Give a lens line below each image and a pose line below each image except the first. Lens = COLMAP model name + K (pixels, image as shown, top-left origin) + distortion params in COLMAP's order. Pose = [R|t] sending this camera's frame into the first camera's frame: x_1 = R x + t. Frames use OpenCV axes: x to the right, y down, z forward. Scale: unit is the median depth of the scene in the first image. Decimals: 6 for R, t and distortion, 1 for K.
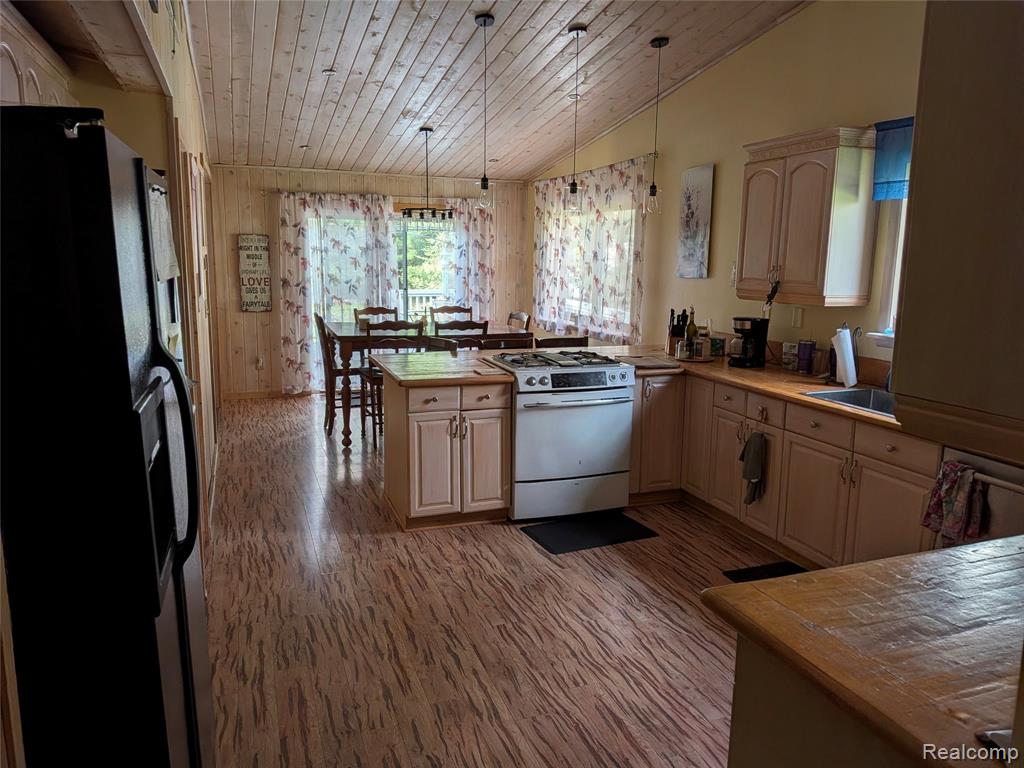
lens RADIAL K [[733.2, 0, 513.4], [0, 733.2, 384.8], [0, 0, 1]] dist [-0.001298, -0.004562]
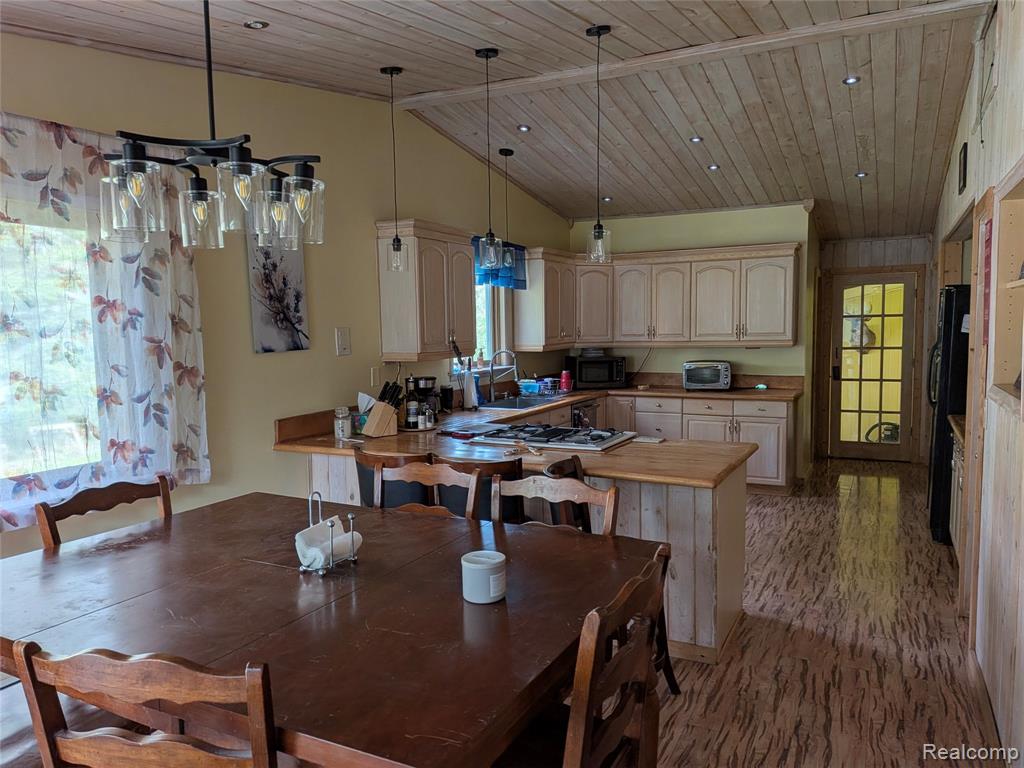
lens RADIAL K [[733.2, 0, 514.8], [0, 733.2, 386.1], [0, 0, 1]] dist [-0.001298, -0.004562]
pose [[-0.678350, -0.077378, 0.730653, -0.667435], [0.123431, 0.968305, 0.217142, -0.352103], [-0.724297, 0.237484, -0.647298, 1.898425]]
